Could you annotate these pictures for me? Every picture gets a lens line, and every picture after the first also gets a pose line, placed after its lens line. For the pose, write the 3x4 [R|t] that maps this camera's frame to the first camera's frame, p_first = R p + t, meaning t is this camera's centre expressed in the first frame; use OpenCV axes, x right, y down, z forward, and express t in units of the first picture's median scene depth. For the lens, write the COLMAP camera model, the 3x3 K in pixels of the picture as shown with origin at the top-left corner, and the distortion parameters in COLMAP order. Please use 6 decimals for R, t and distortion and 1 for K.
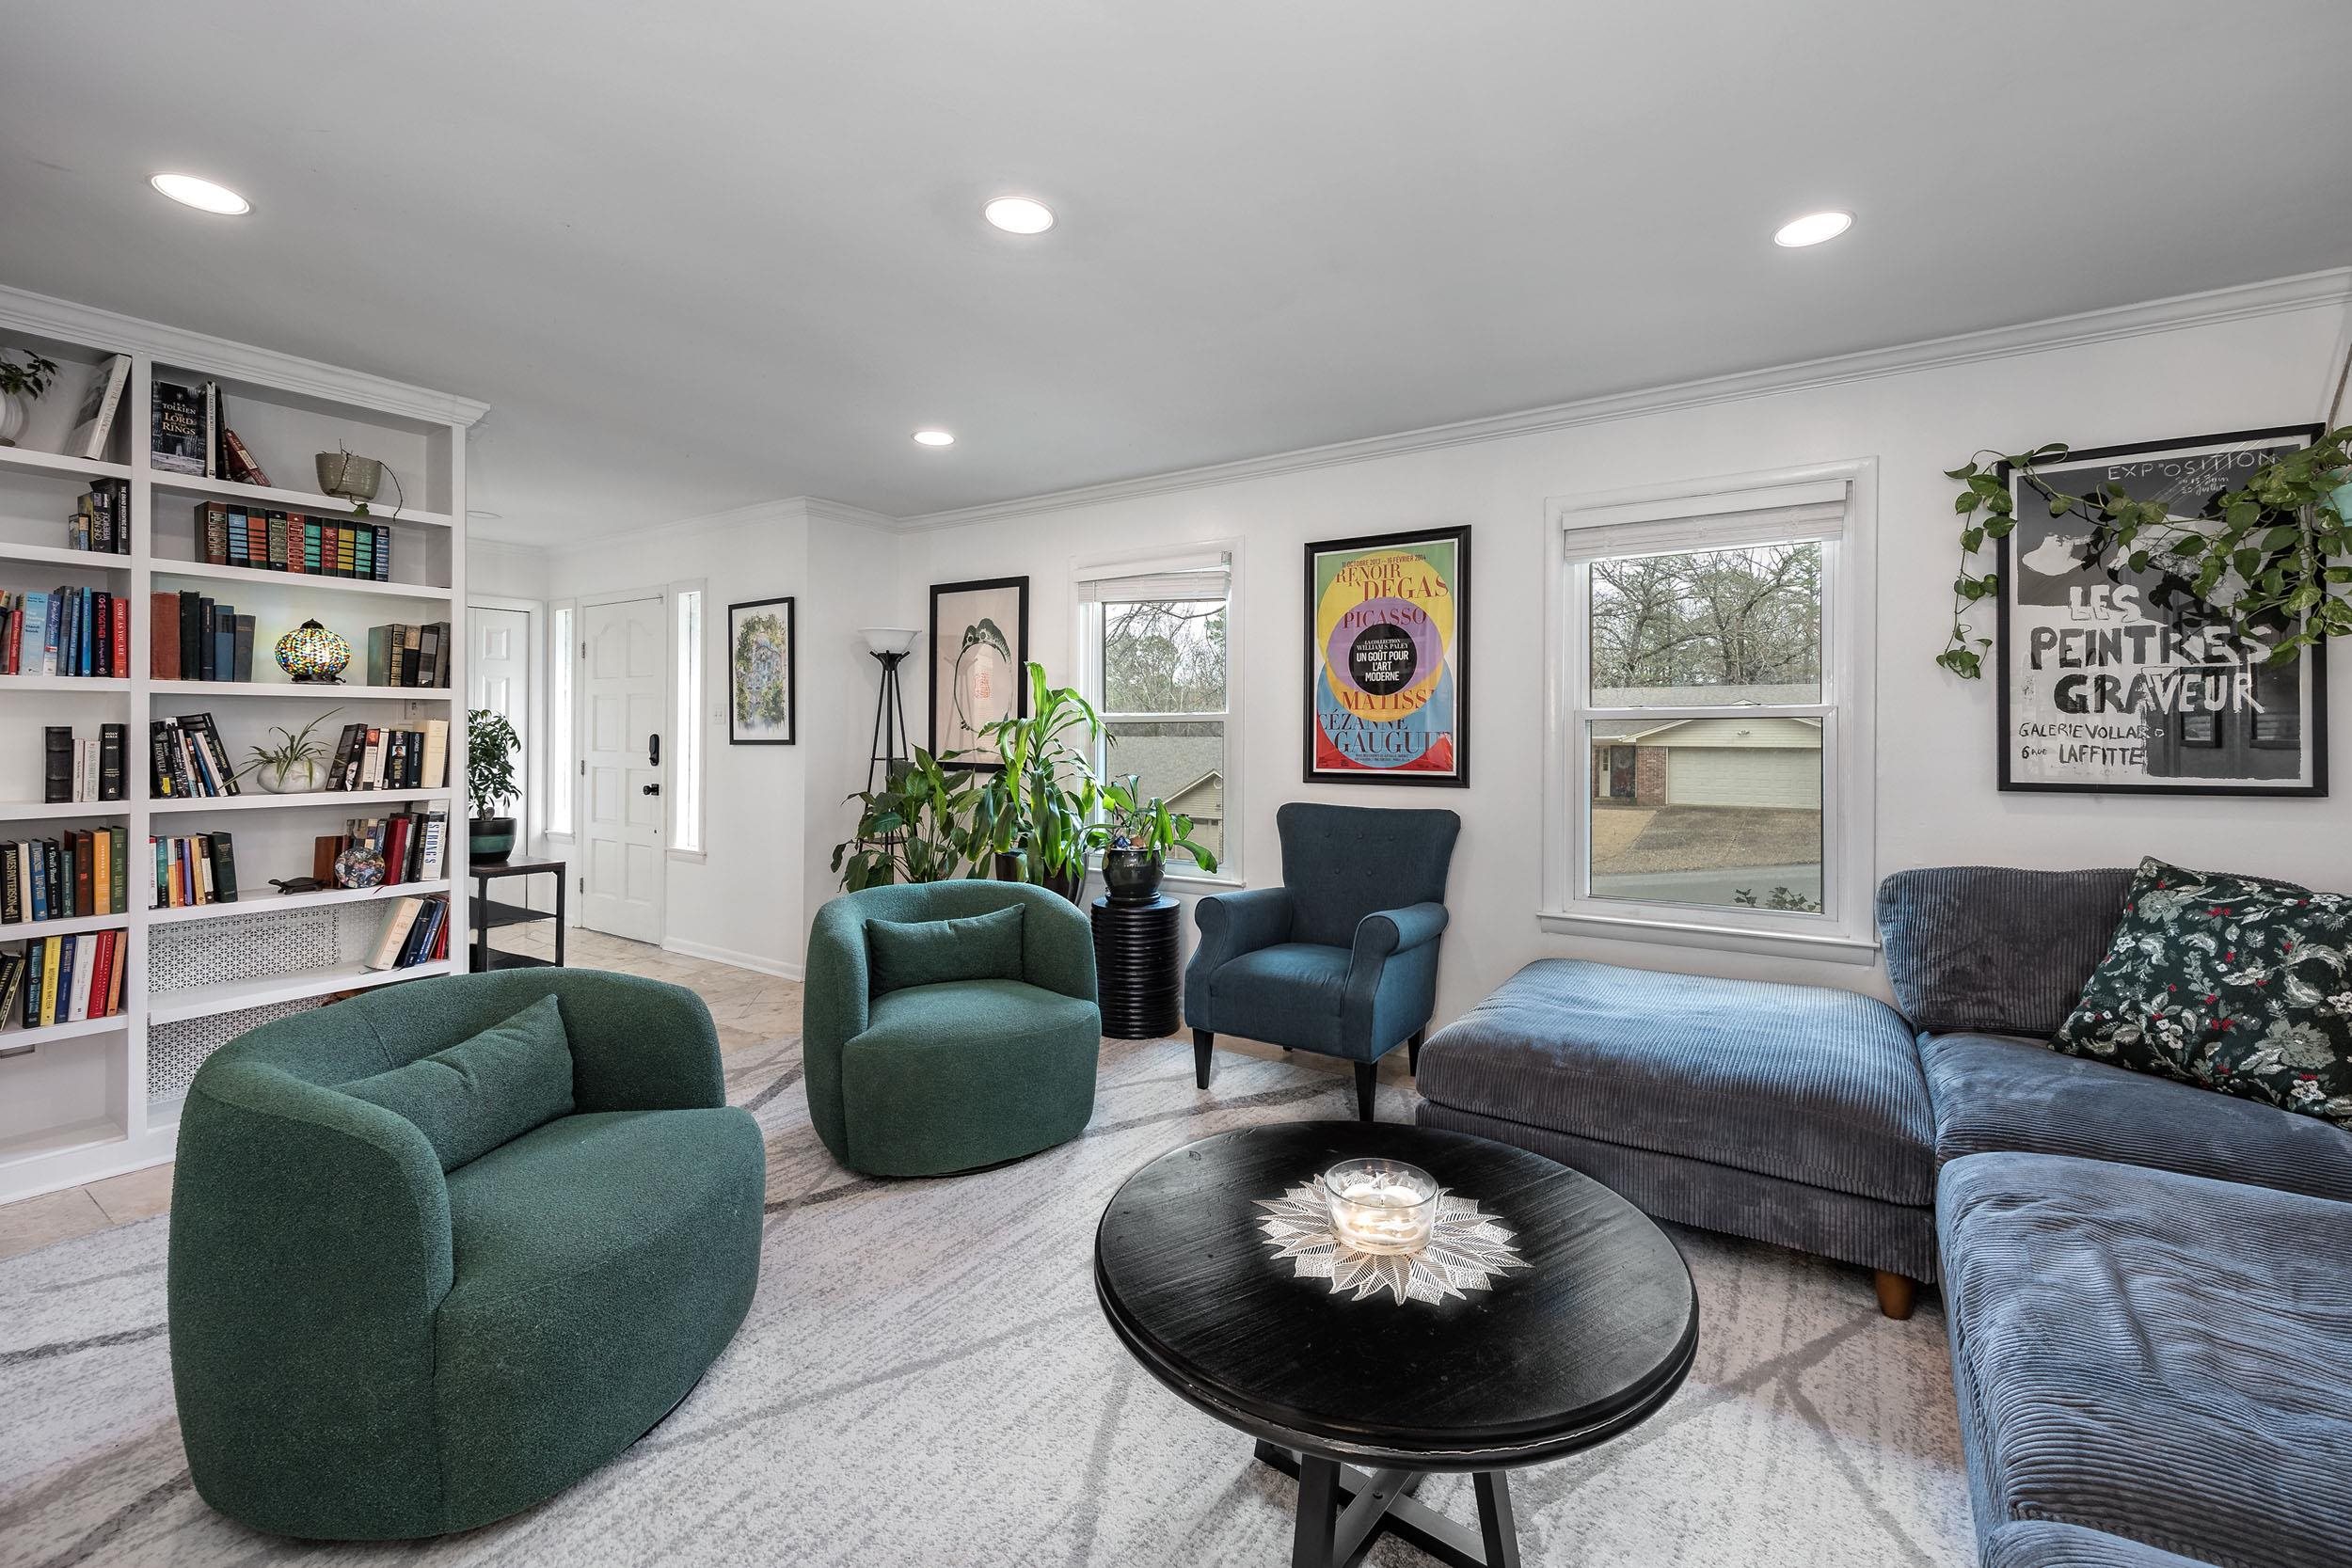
lens RADIAL K [[942.5, 0, 1174.0], [0, 942.5, 724.5], [0, 0, 1]] dist [0.000137, 0.000097]
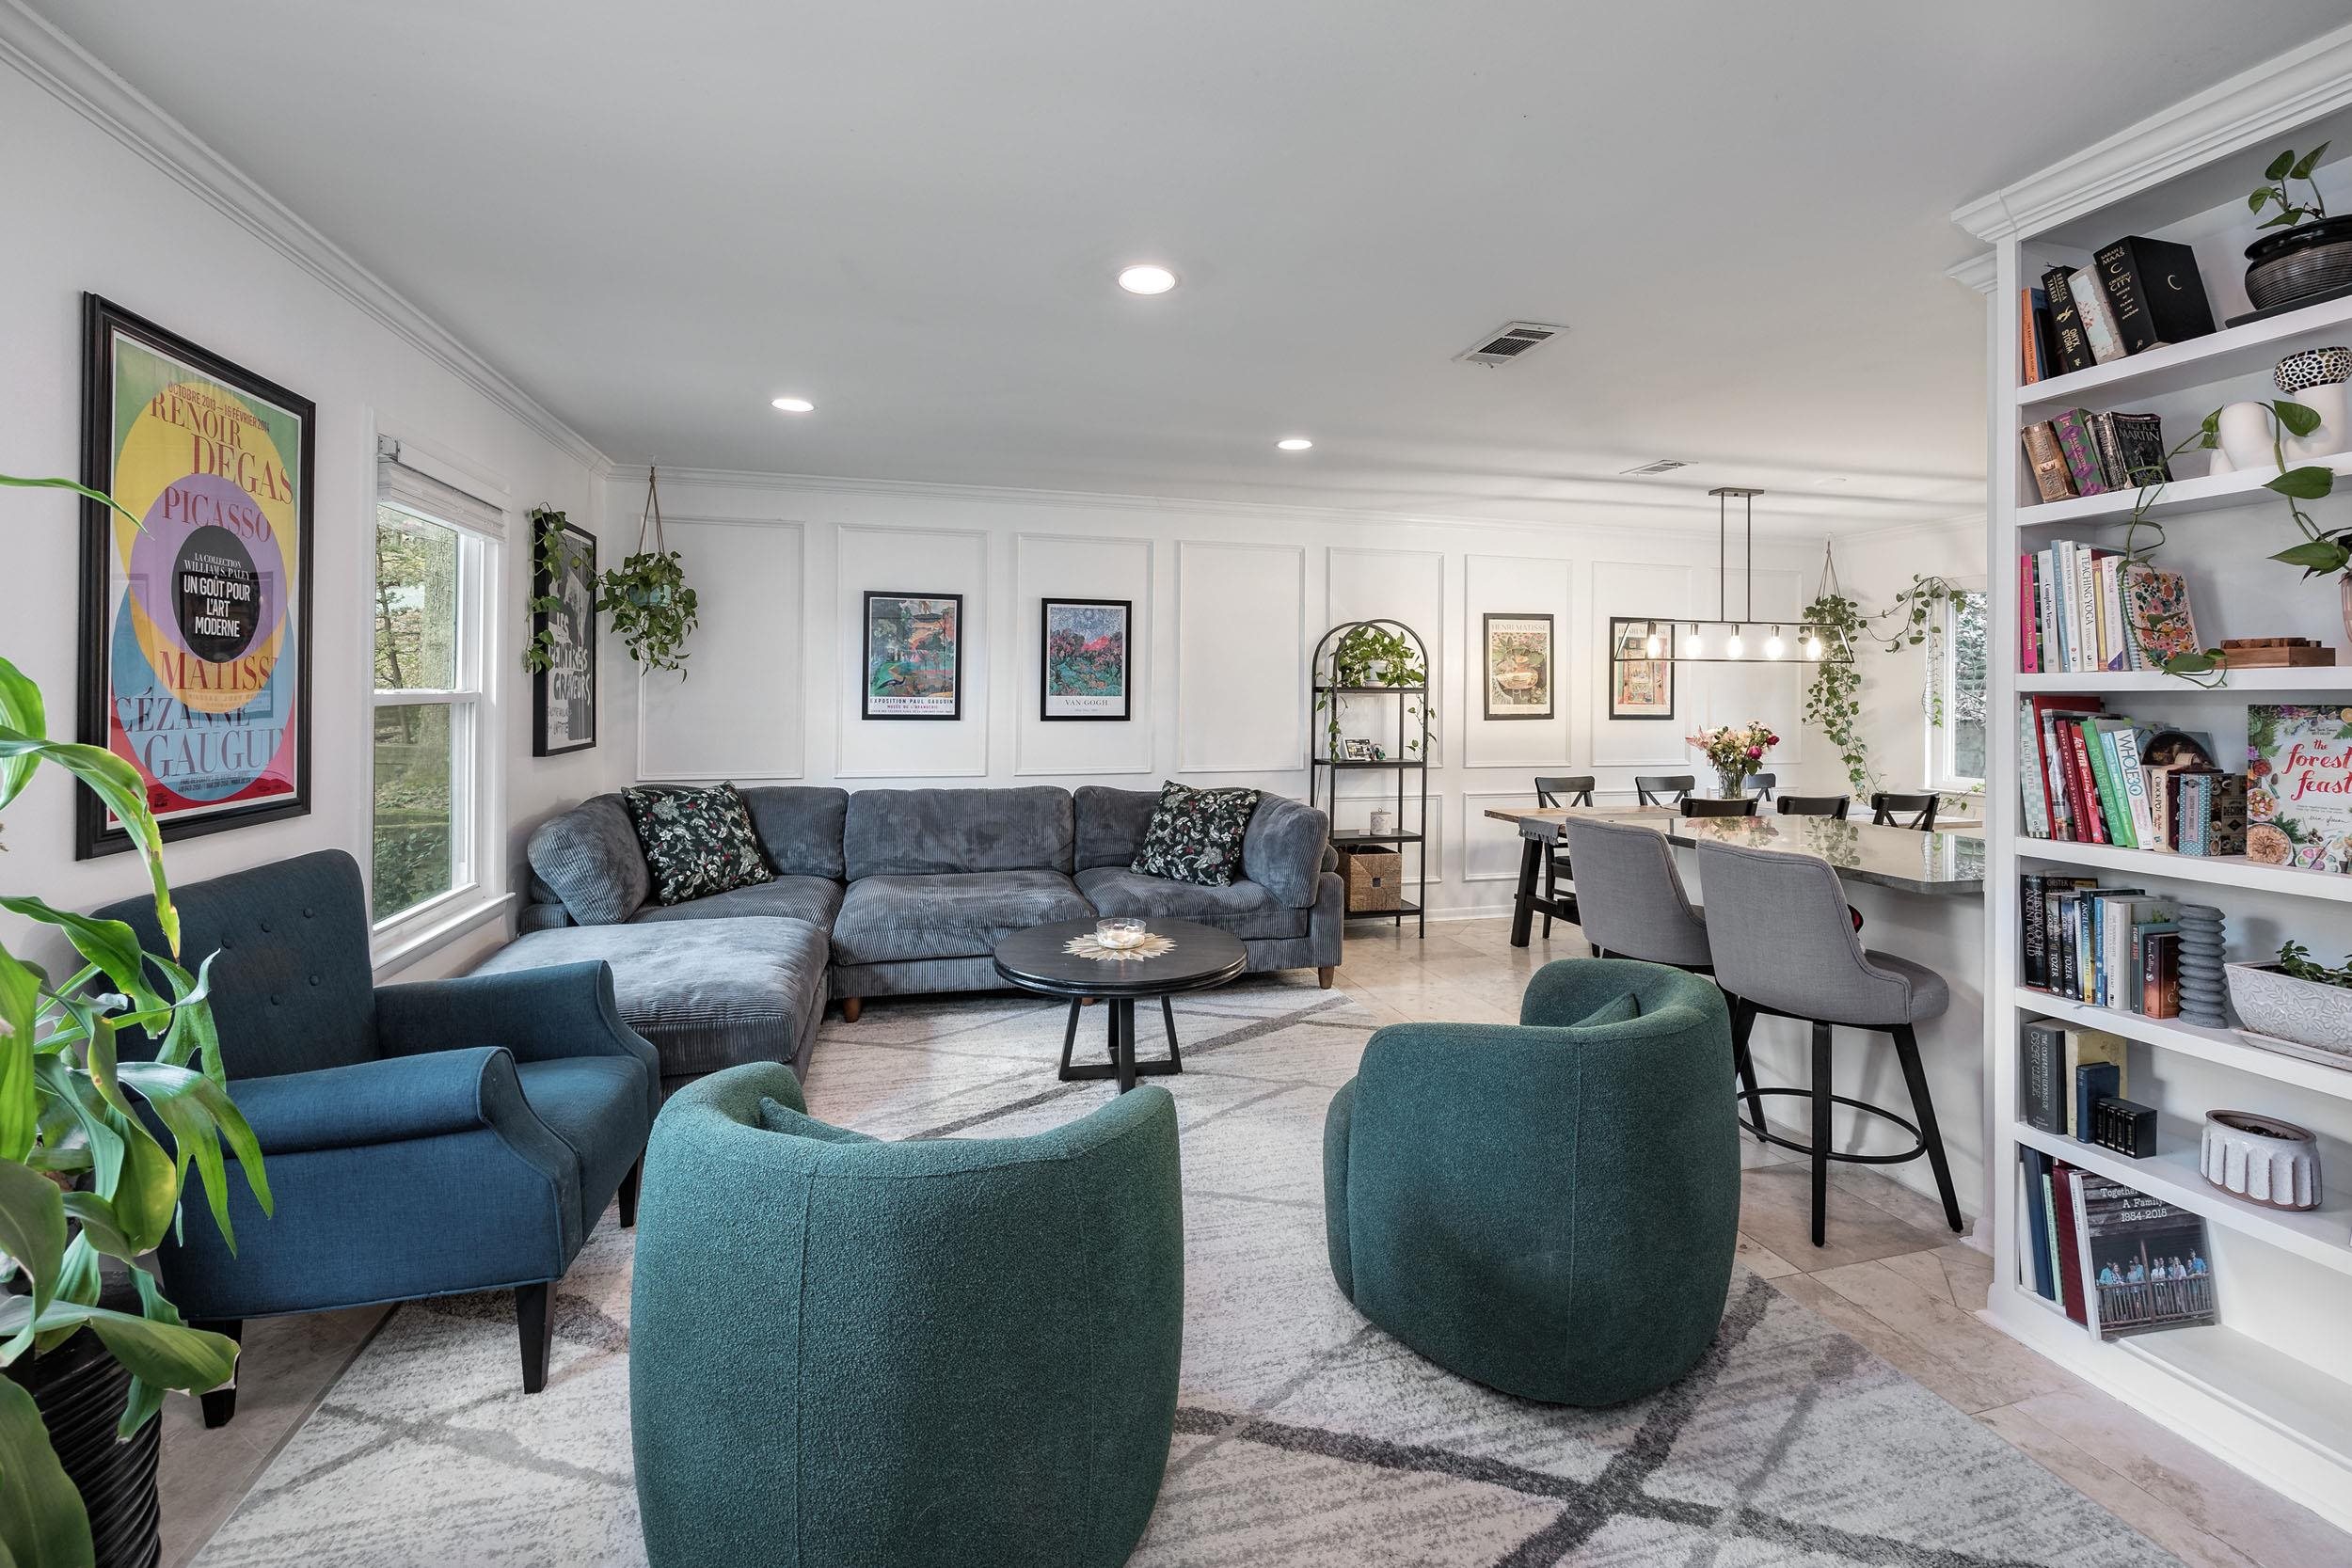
lens RADIAL K [[912.1, 0, 1215.0], [0, 912.1, 699.4], [0, 0, 1]] dist [0.000350, 0.000161]
pose [[-0.758639, -0.007674, 0.651466, -0.733700], [-0.010313, 0.999947, -0.000230, -0.022010], [-0.651430, -0.006894, -0.758678, 1.407747]]
